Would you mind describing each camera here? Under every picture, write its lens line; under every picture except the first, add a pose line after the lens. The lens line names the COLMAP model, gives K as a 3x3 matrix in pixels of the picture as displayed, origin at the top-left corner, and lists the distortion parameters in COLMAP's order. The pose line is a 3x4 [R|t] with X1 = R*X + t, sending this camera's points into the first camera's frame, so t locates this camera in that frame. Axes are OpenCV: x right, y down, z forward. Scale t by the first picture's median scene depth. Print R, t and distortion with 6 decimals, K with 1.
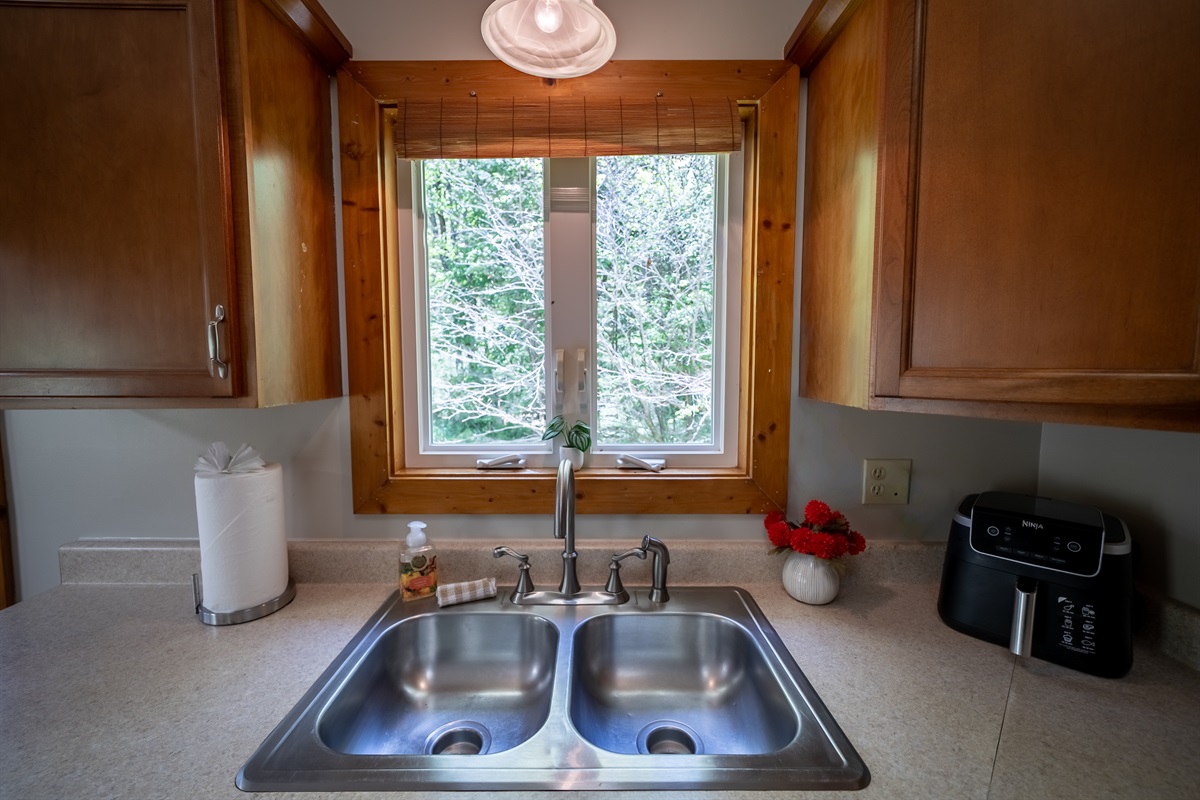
lens RADIAL K [[488.1, 0, 596.9], [0, 488.1, 401.5], [0, 0, 1]] dist [-0.001211, -0.000174]
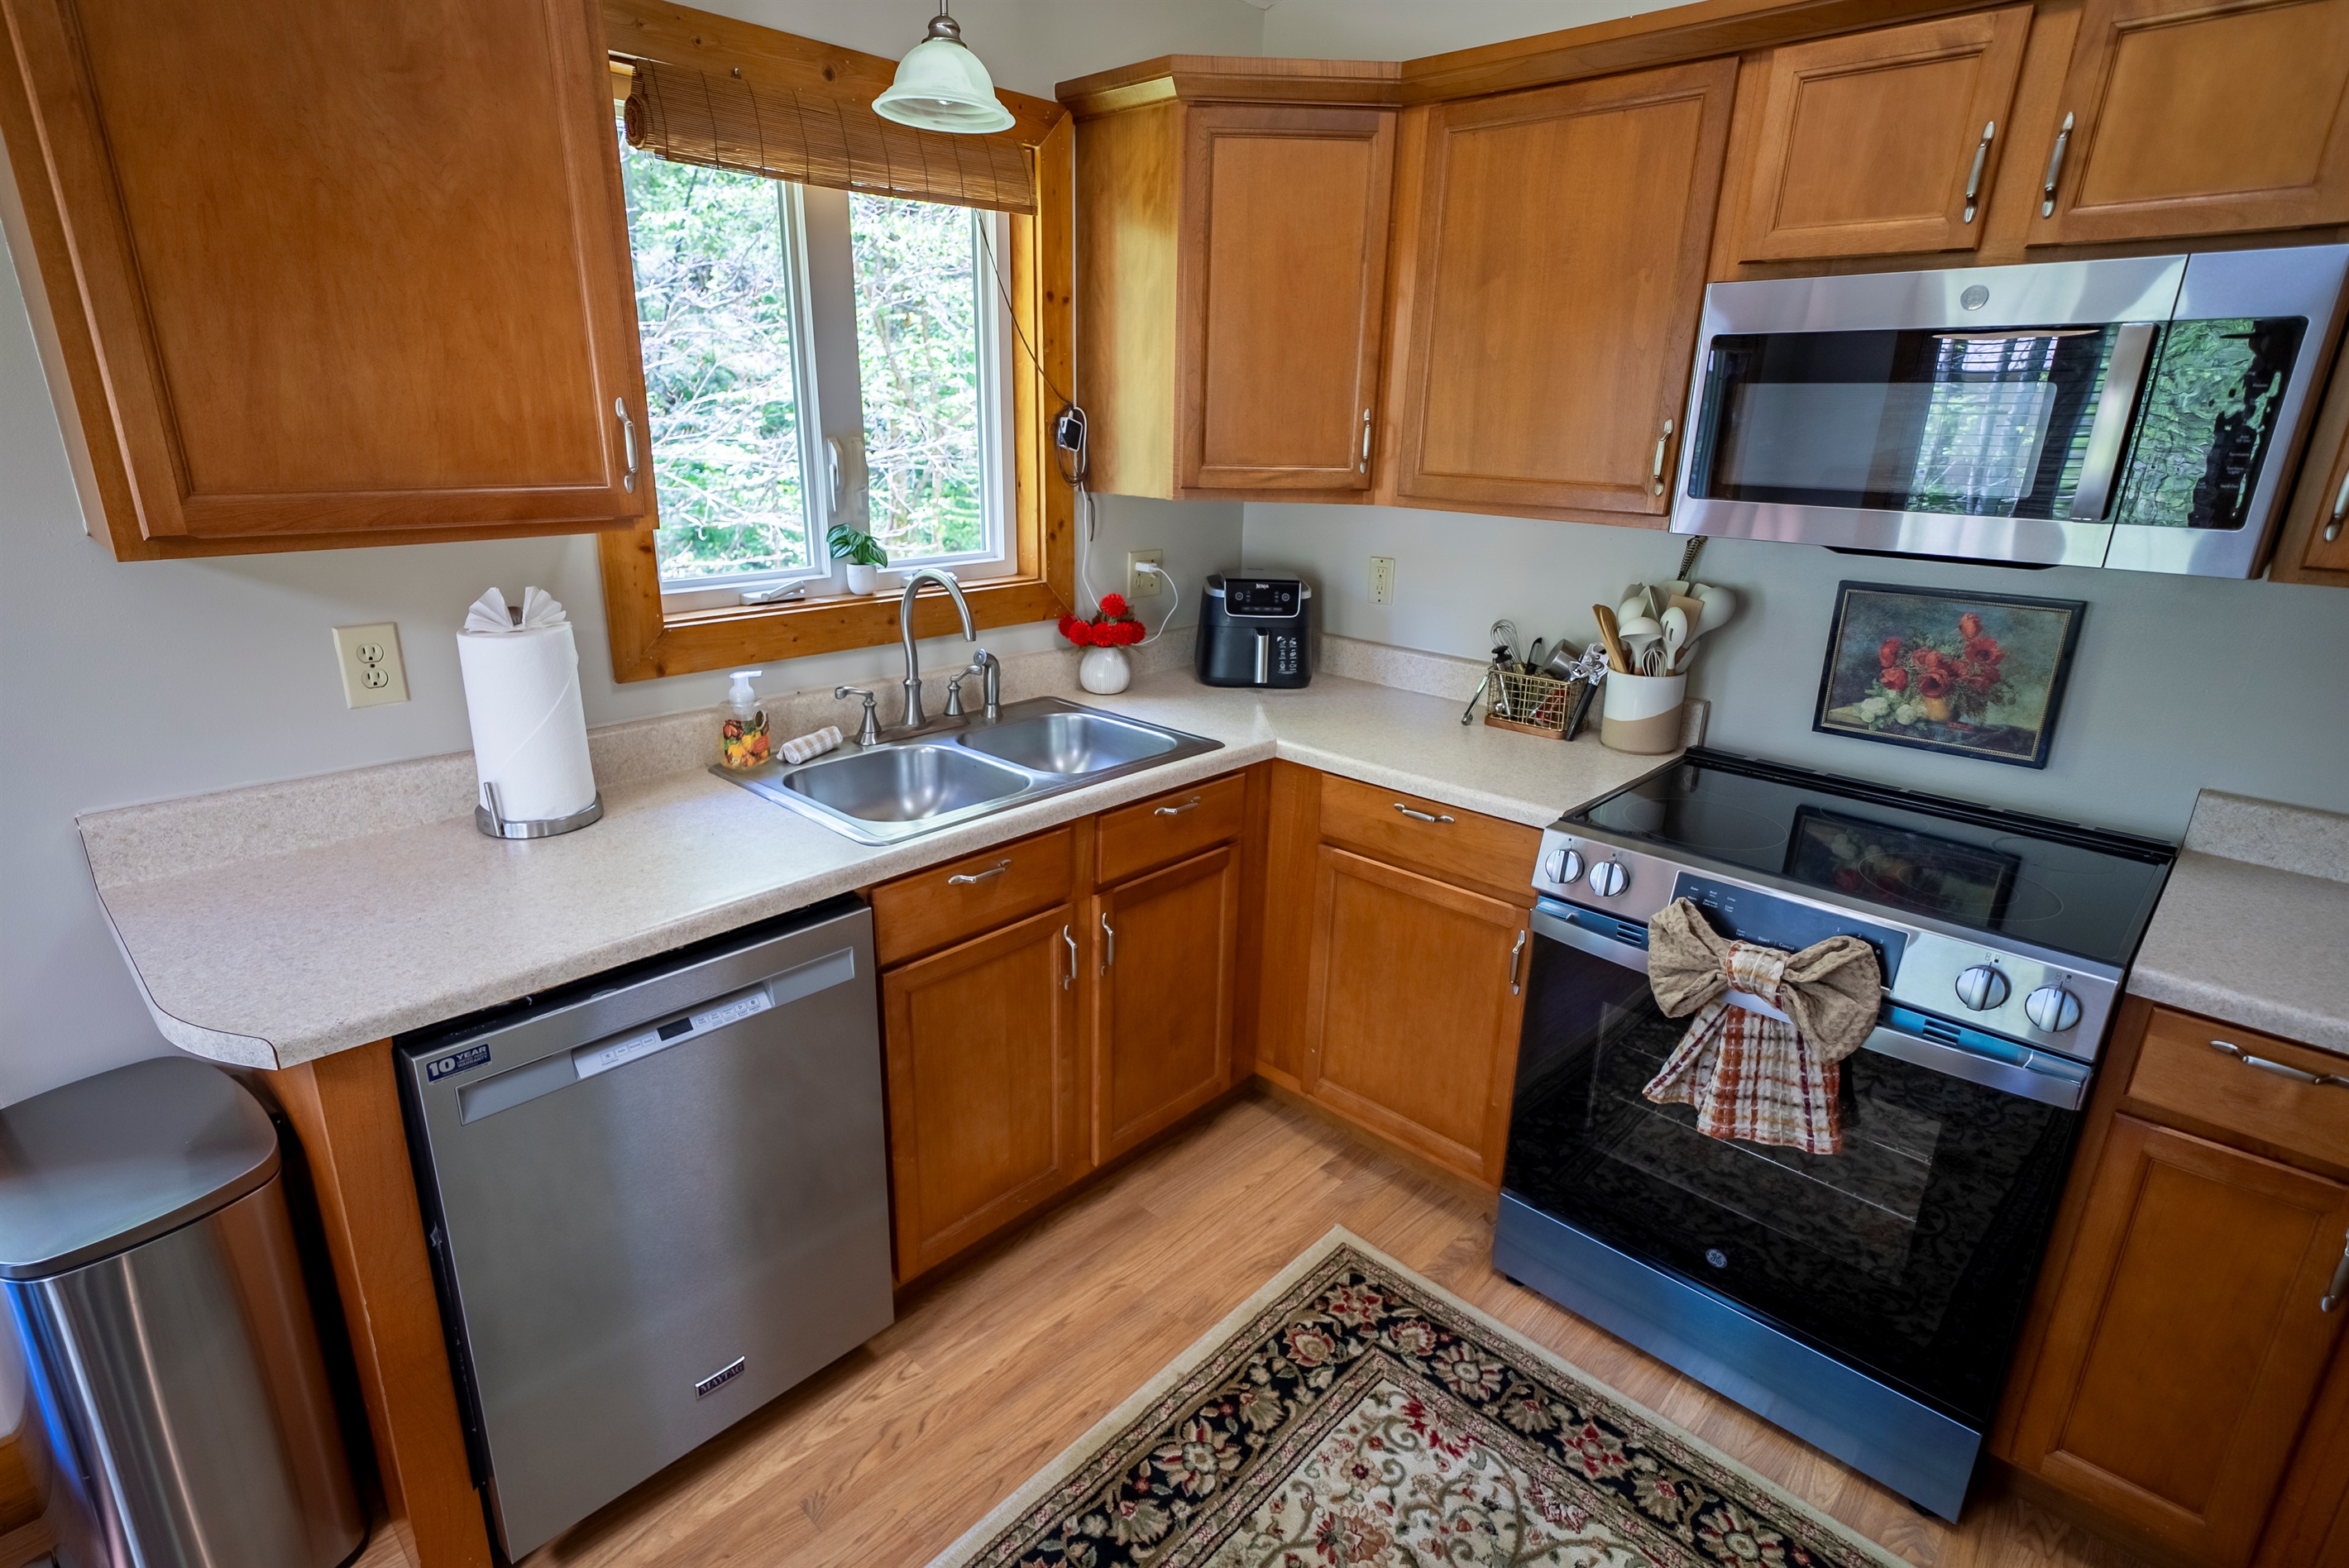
lens RADIAL K [[1157.4, 0, 1163.7], [0, 1157.4, 783.3], [0, 0, 1]] dist [0.014452, 0.000267]
pose [[0.690584, -0.212189, 0.691425, -1.199947], [0.038422, 0.965409, 0.257895, -0.034718], [-0.722230, -0.151532, 0.674849, -0.759154]]
